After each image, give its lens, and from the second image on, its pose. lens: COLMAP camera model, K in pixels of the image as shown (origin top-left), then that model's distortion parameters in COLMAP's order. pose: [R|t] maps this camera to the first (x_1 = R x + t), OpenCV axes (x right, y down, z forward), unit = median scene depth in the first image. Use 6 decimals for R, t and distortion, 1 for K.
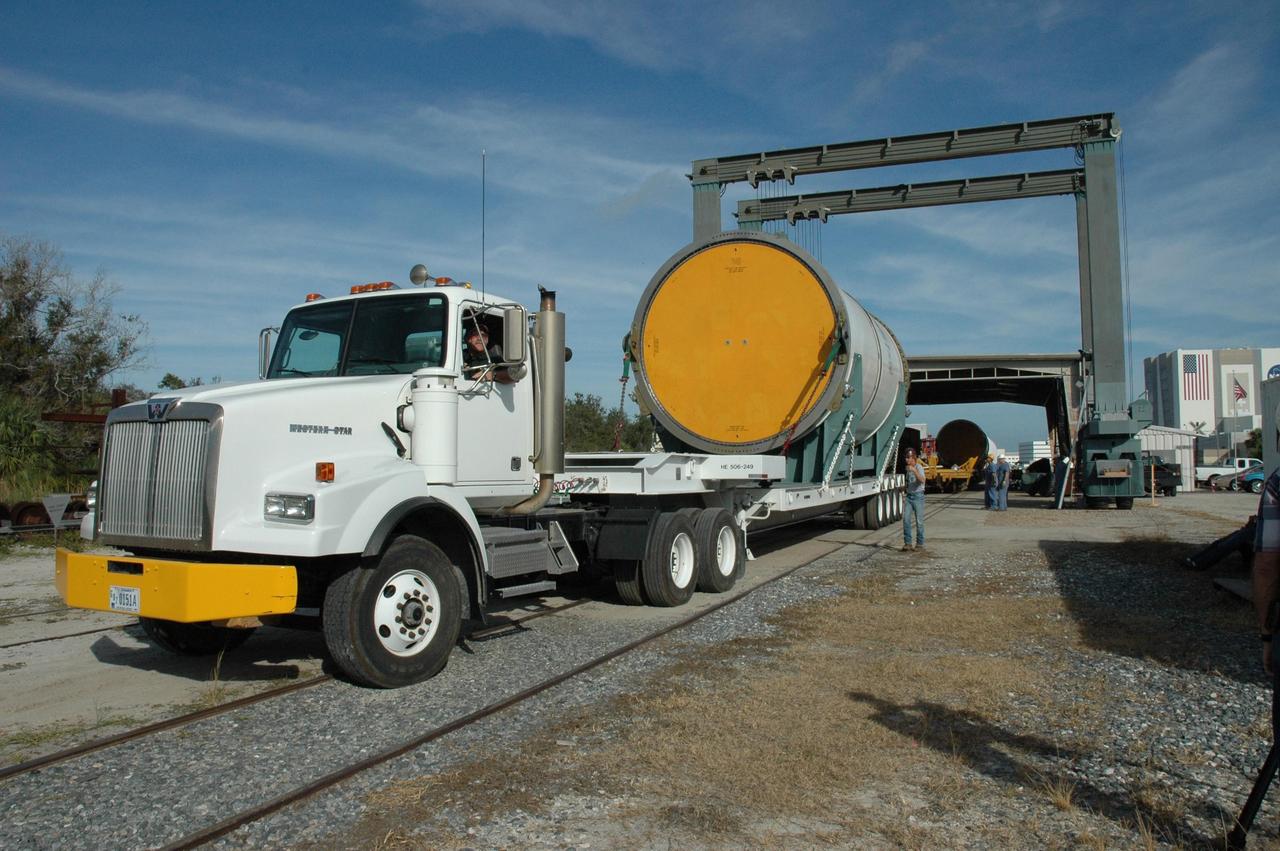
lens RADIAL K [[971.1, 0, 646.7], [0, 971.1, 424.2], [0, 0, 1]] dist [-0.050394, 0.009058]
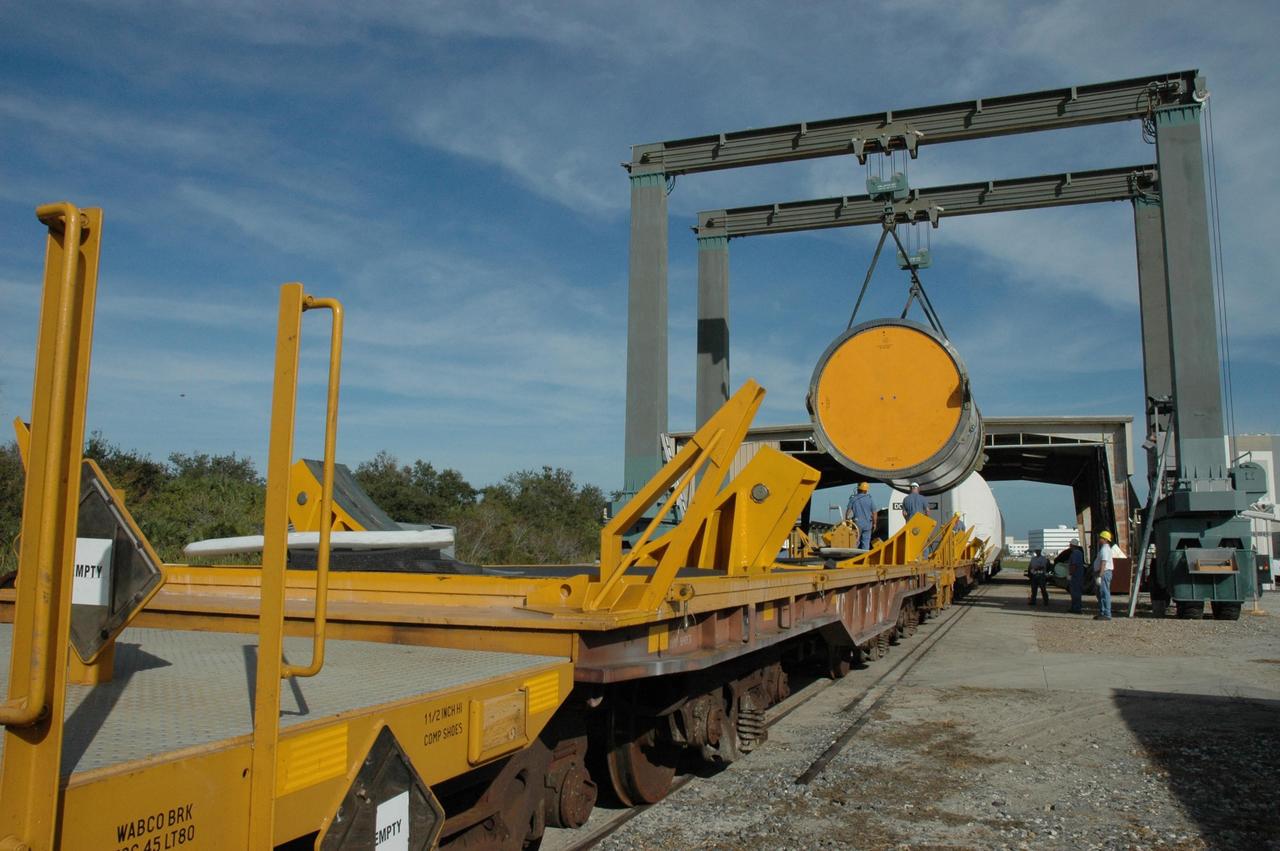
lens RADIAL K [[971.1, 0, 639.5], [0, 971.1, 436.8], [0, 0, 1]] dist [-0.050394, 0.009058]
pose [[0.999835, 0.016400, -0.007829, 0.070619], [-0.016923, 0.997238, -0.072314, 0.012961], [0.006621, 0.072435, 0.997351, 0.283445]]
